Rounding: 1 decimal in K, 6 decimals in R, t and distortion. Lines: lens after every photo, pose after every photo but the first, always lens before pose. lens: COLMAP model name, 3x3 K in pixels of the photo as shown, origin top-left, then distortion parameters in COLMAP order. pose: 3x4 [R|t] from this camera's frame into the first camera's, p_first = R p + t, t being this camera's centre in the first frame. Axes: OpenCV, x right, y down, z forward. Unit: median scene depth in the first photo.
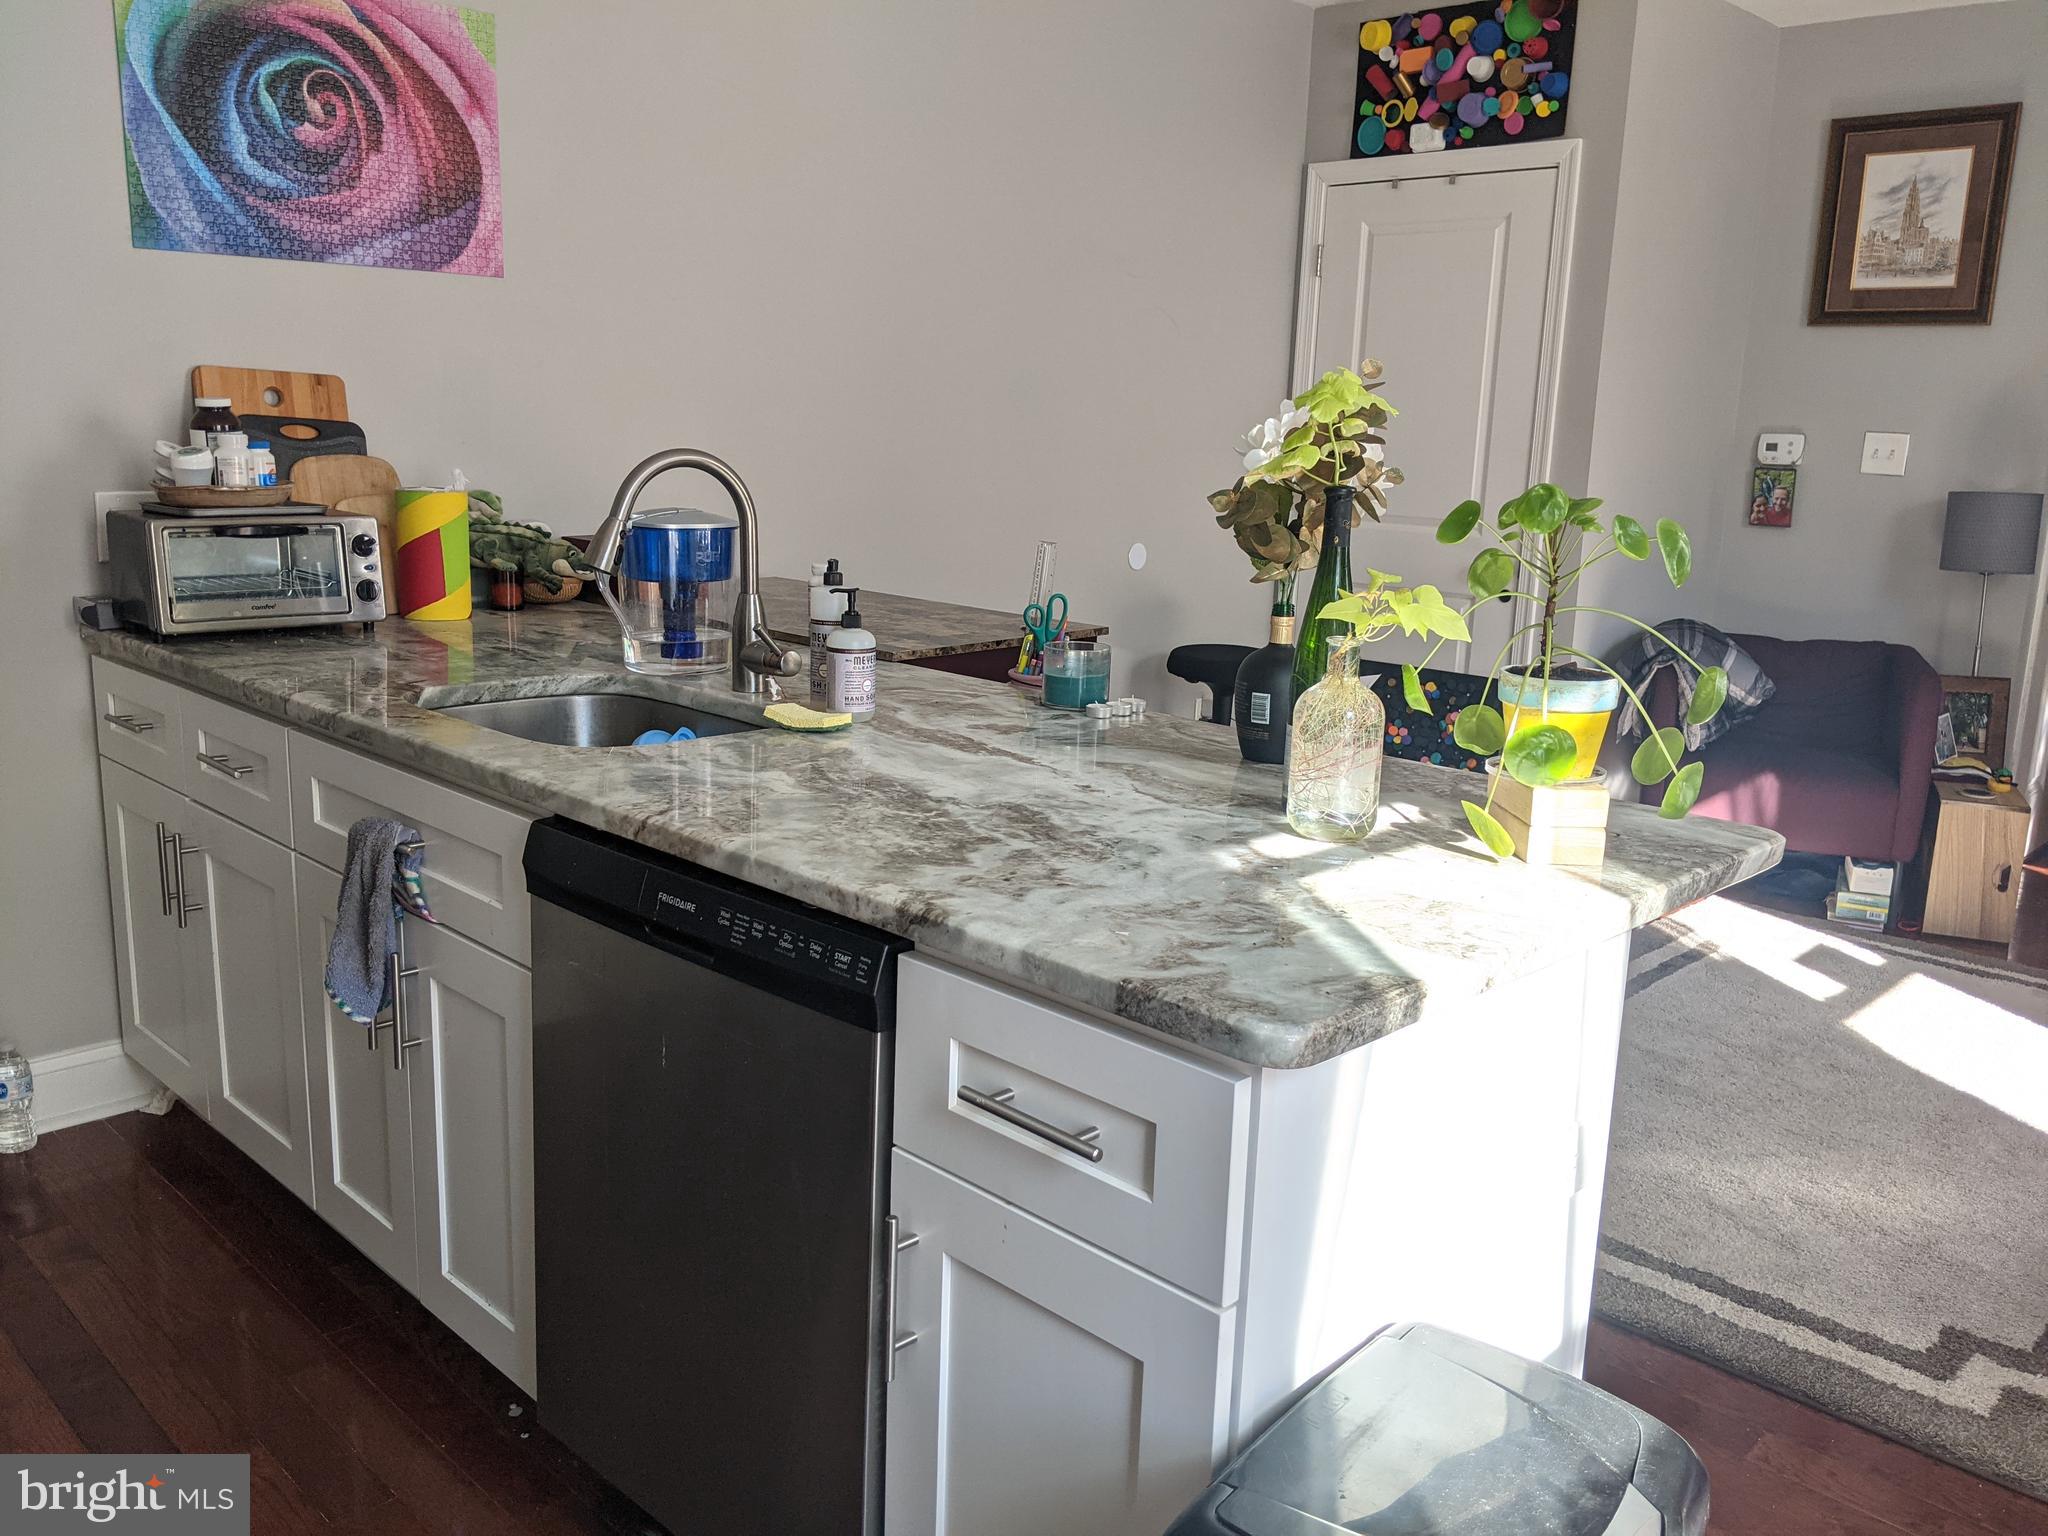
lens RADIAL K [[1657.6, 0, 1020.7], [0, 1657.6, 762.9], [0, 0, 1]] dist [0.063707, -0.096749]
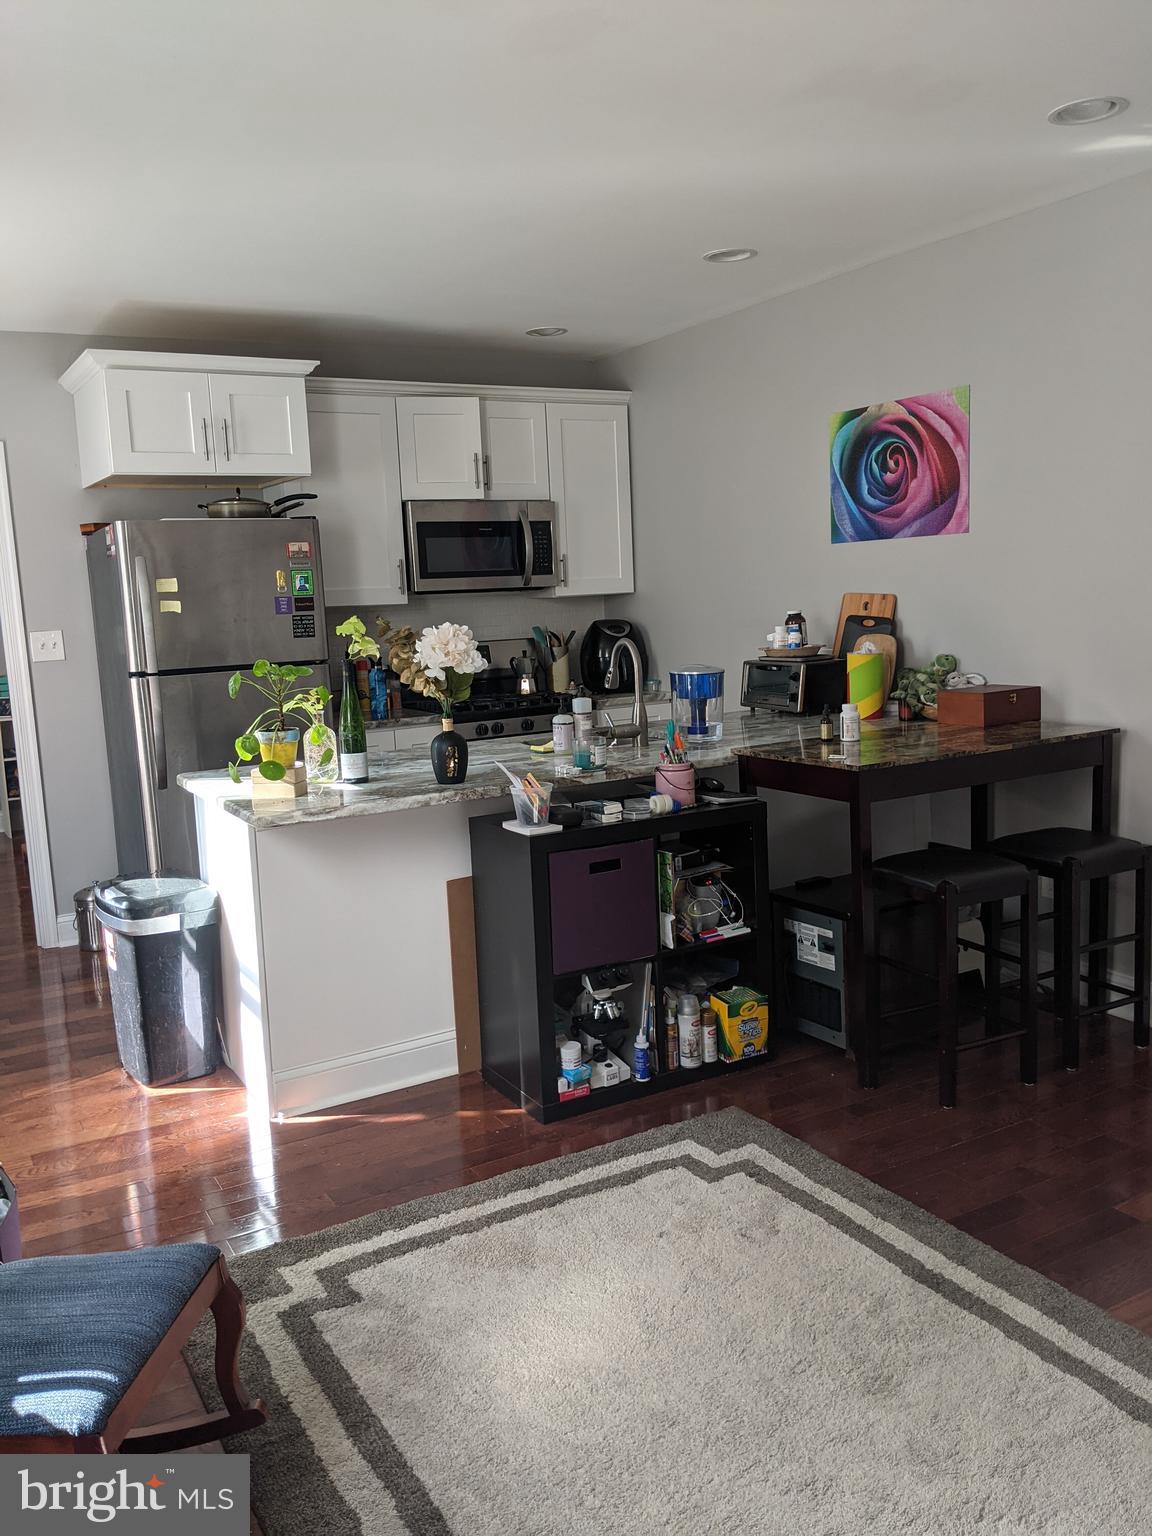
lens RADIAL K [[1243.2, 0, 580.7], [0, 1243.2, 765.7], [0, 0, 1]] dist [0.063707, -0.096749]
pose [[-0.270245, 0.121363, -0.955112, 0.761379], [-0.168870, 0.970670, 0.171121, -0.152565], [0.947866, 0.207534, -0.241824, 0.710136]]
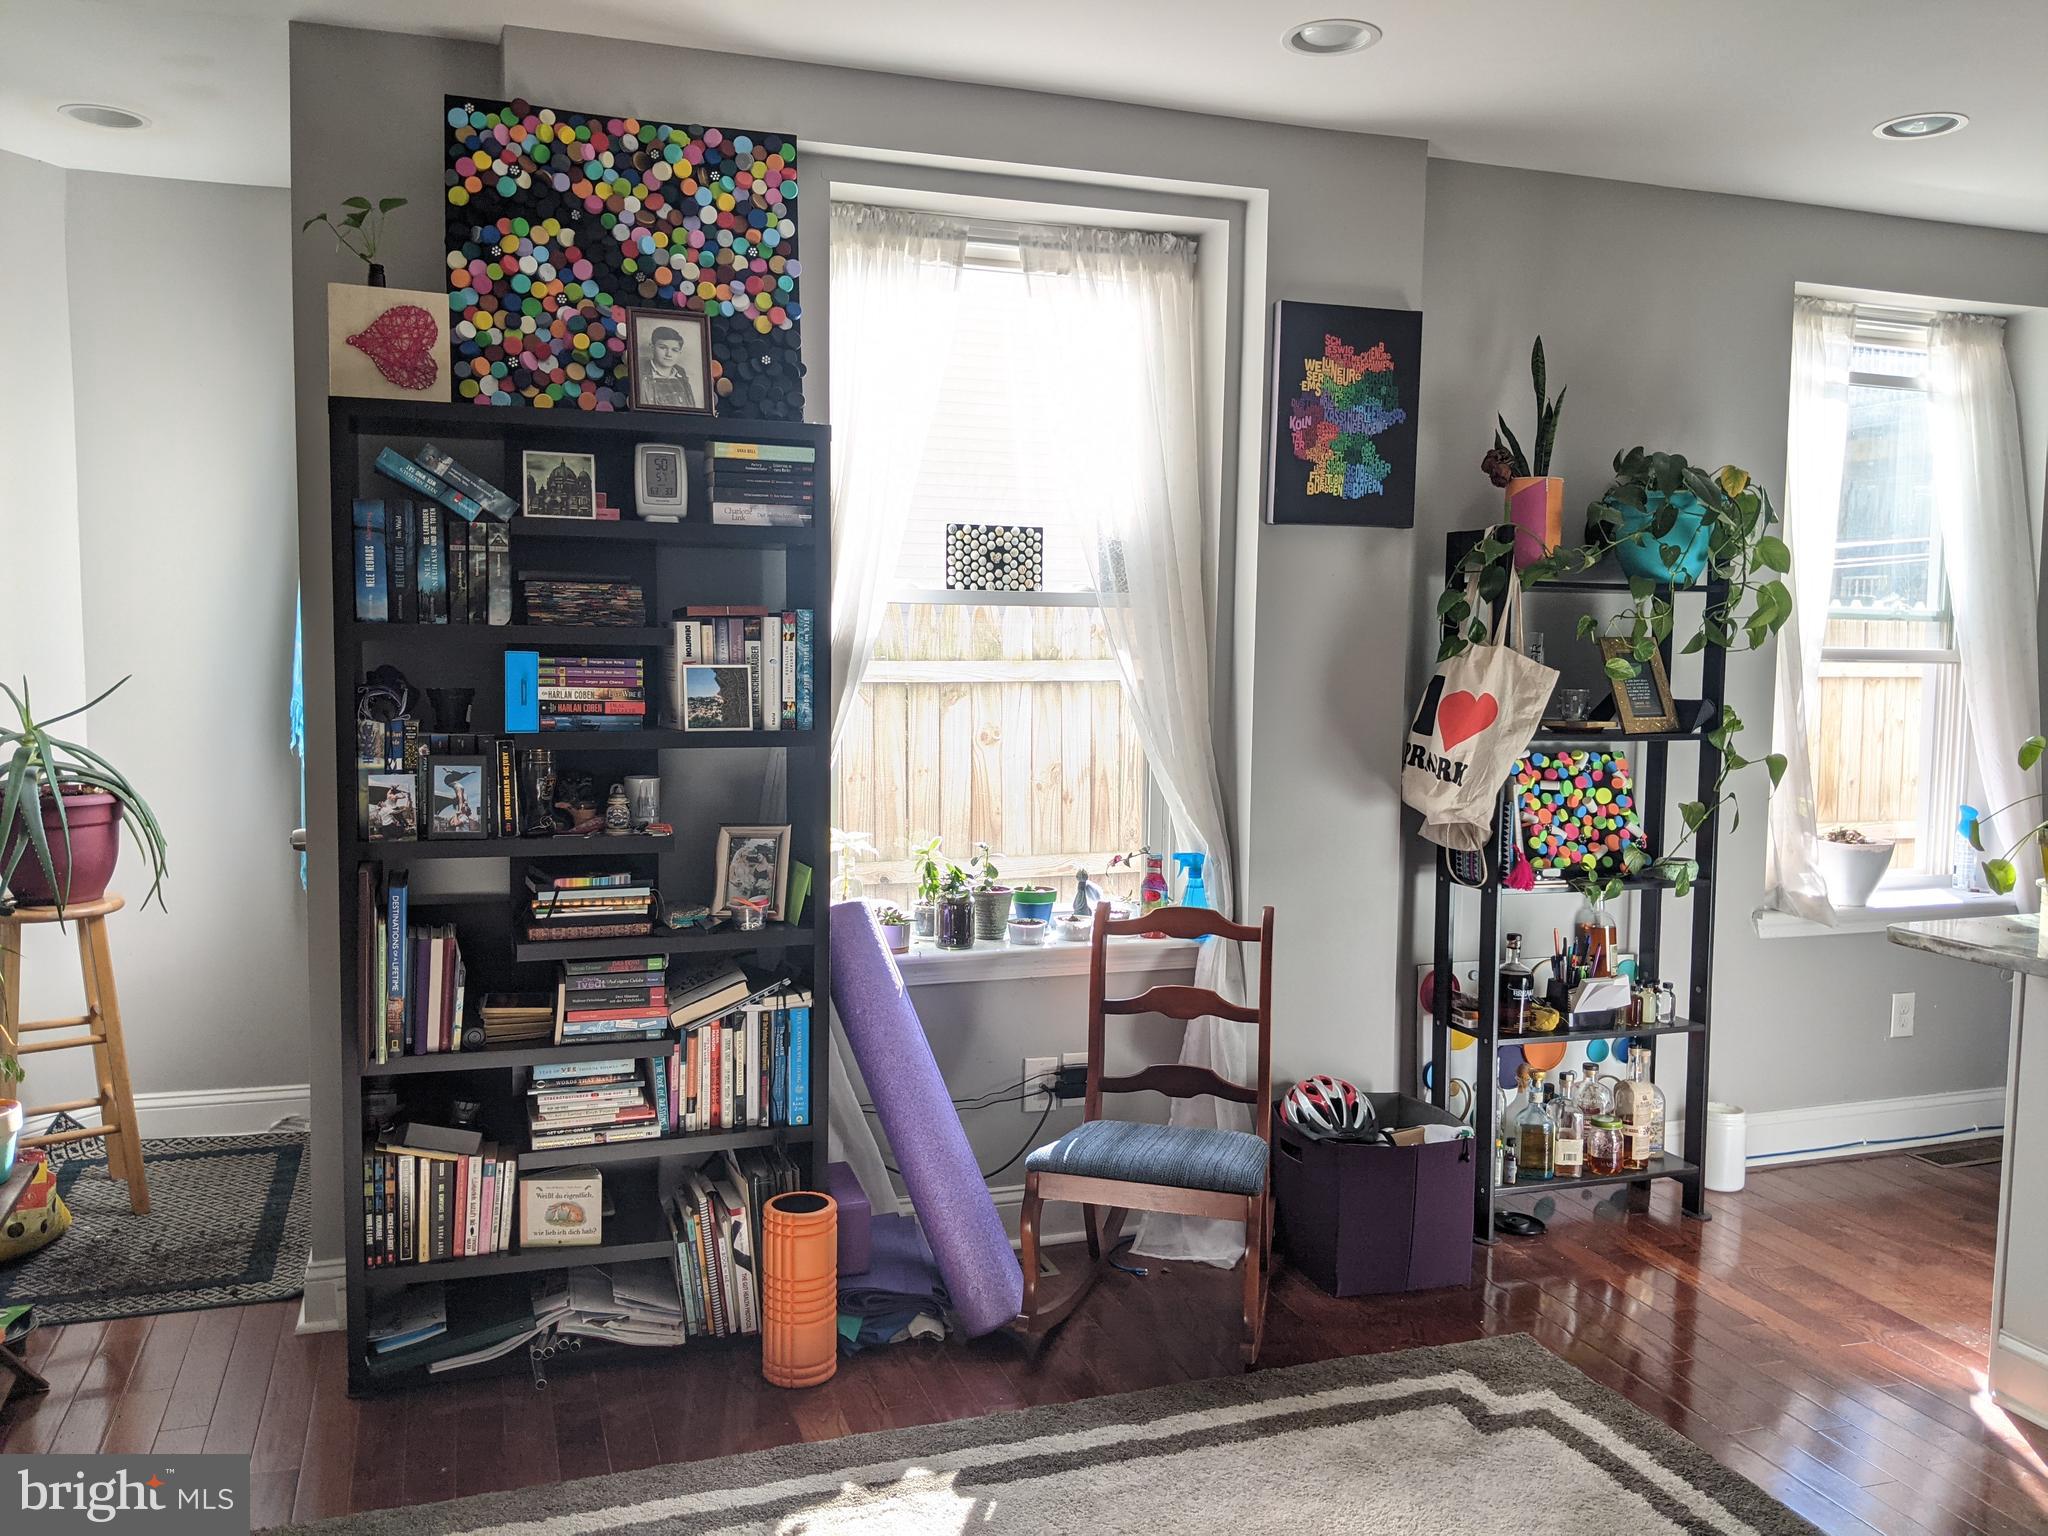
lens RADIAL K [[1657.6, 0, 1024.8], [0, 1657.6, 763.8], [0, 0, 1]] dist [0.063707, -0.096749]
pose [[-0.894430, -0.081174, 0.439780, 0.195691], [0.051452, 0.958180, 0.281504, -0.243715], [-0.444239, 0.274414, -0.852848, 1.077938]]
